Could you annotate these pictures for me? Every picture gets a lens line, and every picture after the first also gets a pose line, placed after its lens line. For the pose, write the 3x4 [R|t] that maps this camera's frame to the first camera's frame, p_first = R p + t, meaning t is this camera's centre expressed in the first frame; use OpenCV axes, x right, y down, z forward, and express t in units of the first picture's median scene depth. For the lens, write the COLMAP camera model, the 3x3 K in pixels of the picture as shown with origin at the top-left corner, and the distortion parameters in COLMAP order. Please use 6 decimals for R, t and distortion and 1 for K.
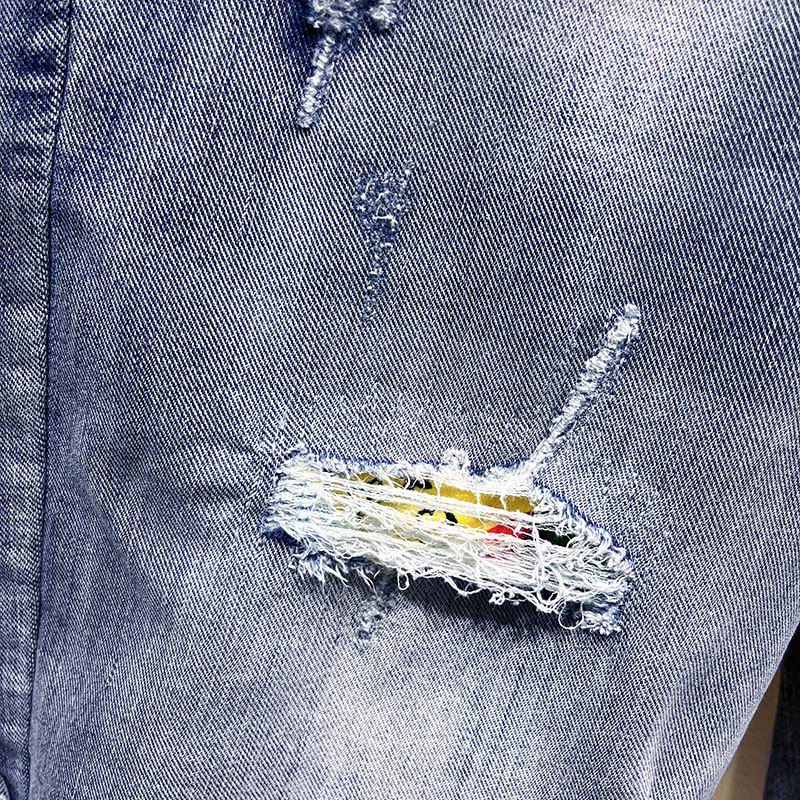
lens RADIAL K [[717.4, 0, 400.0], [0, 717.4, 400.0], [0, 0, 1]] dist [0.000899, -0.010106]
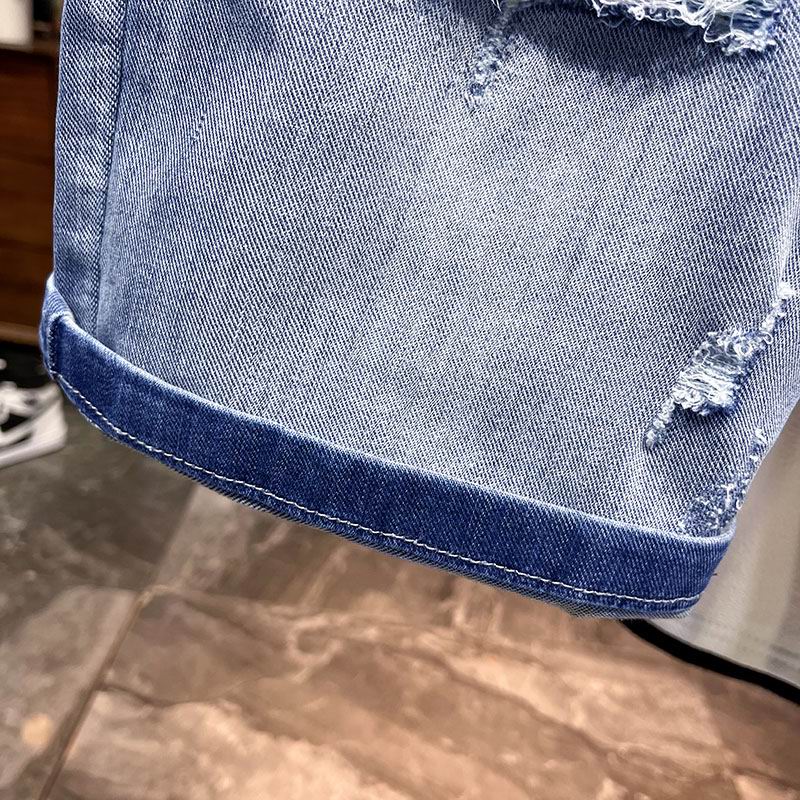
lens RADIAL K [[717.4, 0, 400.0], [0, 717.4, 400.0], [0, 0, 1]] dist [0.000899, -0.010106]
pose [[0.998411, 0.050592, -0.024826, -0.105727], [-0.049392, 0.997684, 0.046764, 0.687516], [0.027134, -0.045463, 0.998597, 0.071297]]
